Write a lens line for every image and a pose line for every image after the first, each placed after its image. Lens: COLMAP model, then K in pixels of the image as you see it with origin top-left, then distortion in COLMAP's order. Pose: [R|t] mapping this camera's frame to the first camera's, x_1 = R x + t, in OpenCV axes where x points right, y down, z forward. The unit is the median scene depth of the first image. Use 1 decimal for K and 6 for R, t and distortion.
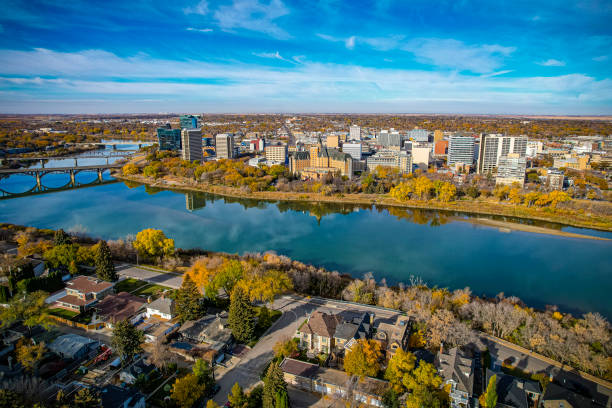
lens RADIAL K [[390.1, 0, 311.9], [0, 390.1, 204.5], [0, 0, 1]] dist [-0.074903, 0.067934]
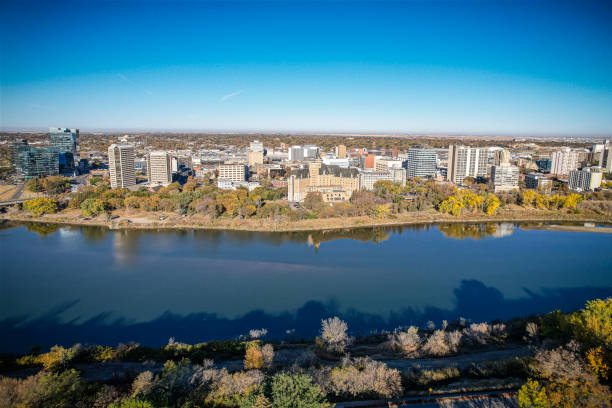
lens RADIAL K [[390.1, 0, 311.9], [0, 390.1, 204.5], [0, 0, 1]] dist [-0.074903, 0.067934]
pose [[0.892814, -0.076064, 0.443957, -0.377774], [0.096534, 0.995049, -0.023650, -0.036977], [-0.439960, 0.063972, 0.895736, 0.235137]]
